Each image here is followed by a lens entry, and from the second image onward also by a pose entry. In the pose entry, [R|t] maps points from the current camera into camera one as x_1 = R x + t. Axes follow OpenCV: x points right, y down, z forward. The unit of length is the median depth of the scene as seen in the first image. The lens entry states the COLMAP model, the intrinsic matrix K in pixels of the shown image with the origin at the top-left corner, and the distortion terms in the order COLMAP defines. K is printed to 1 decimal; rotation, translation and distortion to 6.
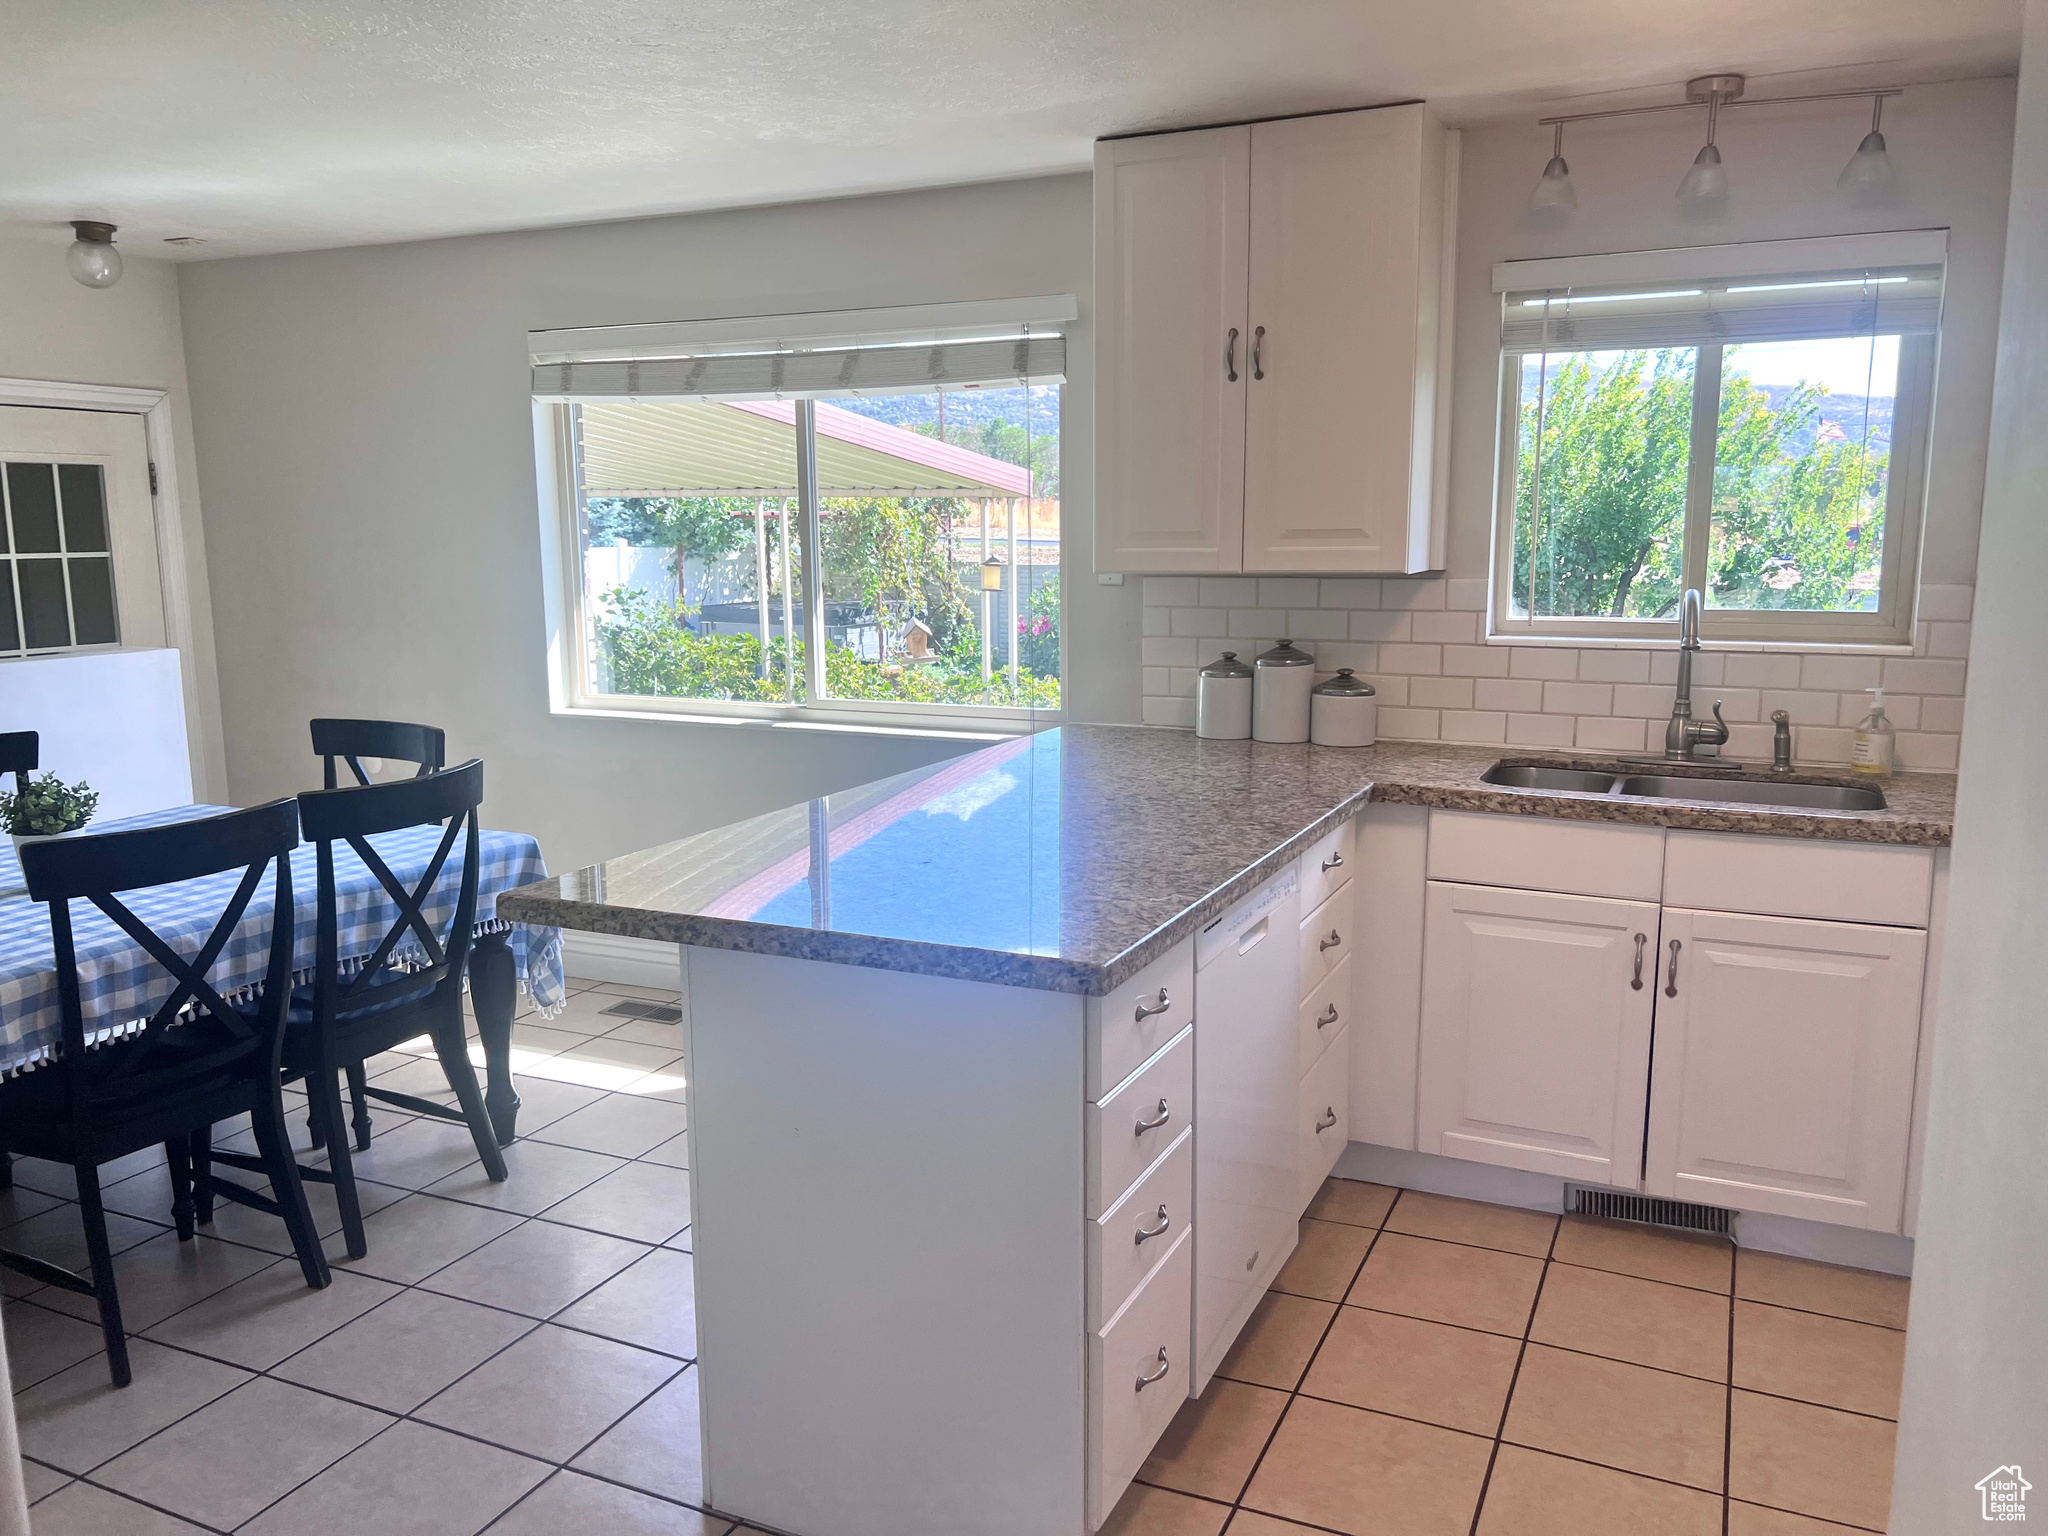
lens RADIAL K [[1553.4, 0, 1026.8], [0, 1553.4, 769.8], [0, 0, 1]] dist [0.071466, -0.091408]
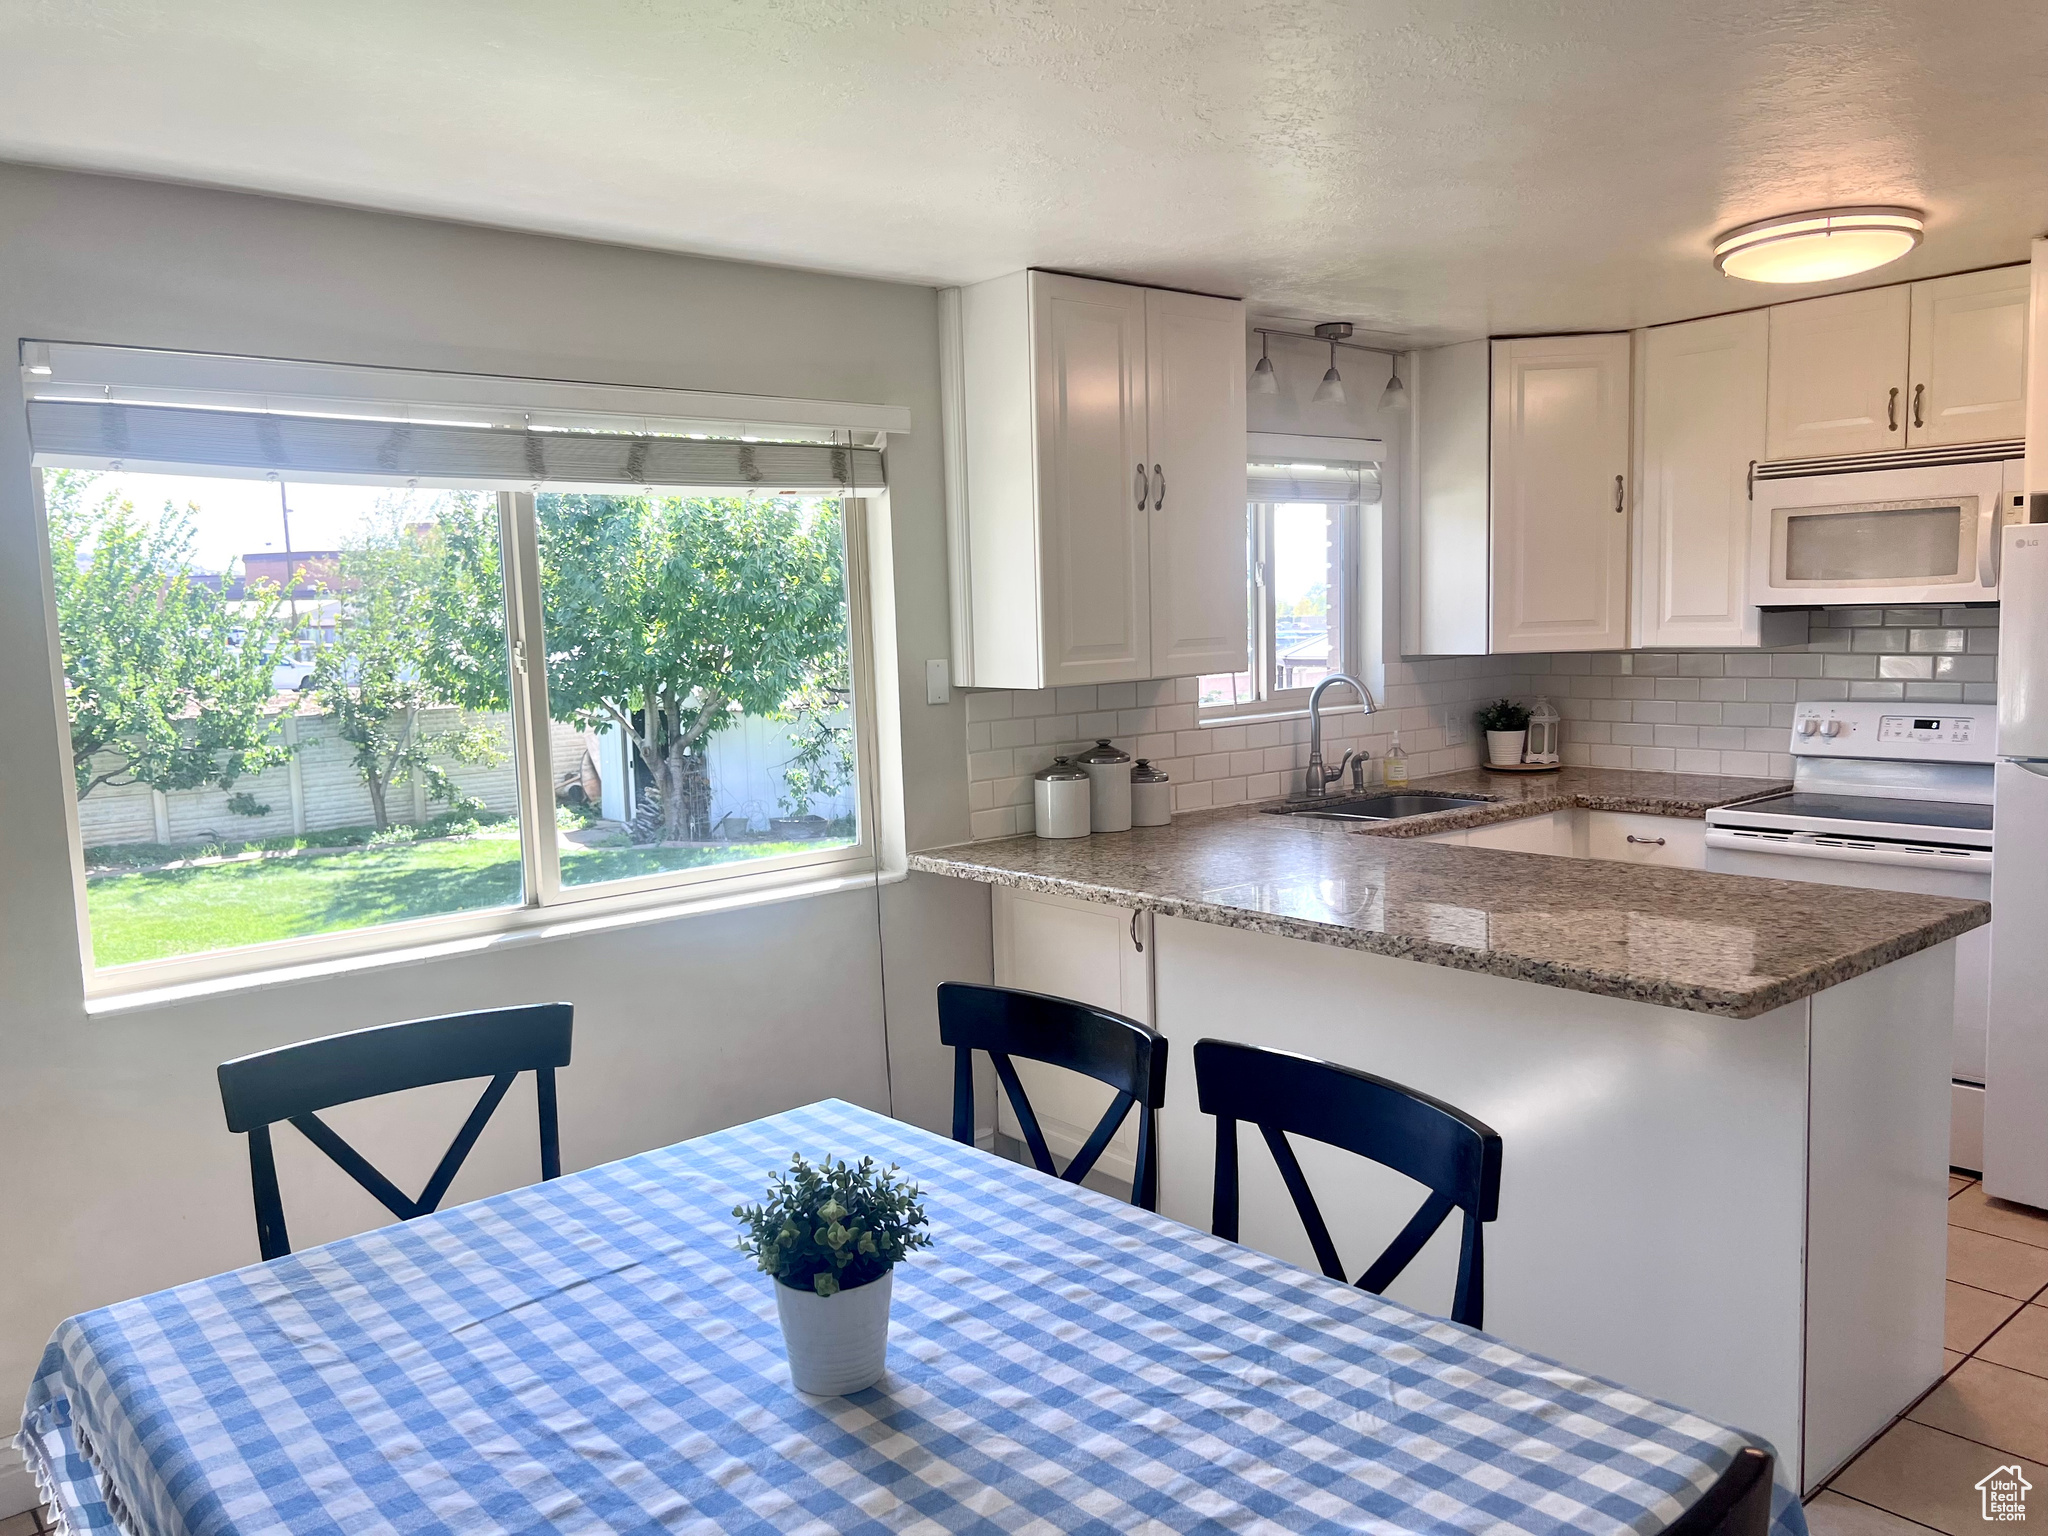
lens RADIAL K [[1553.4, 0, 1022.1], [0, 1553.4, 775.5], [0, 0, 1]] dist [0.071466, -0.091408]
pose [[0.423290, -0.108781, 0.899440, -0.865173], [0.166416, 0.985210, 0.040836, -0.113858], [-0.890579, 0.132396, 0.435133, 0.576971]]
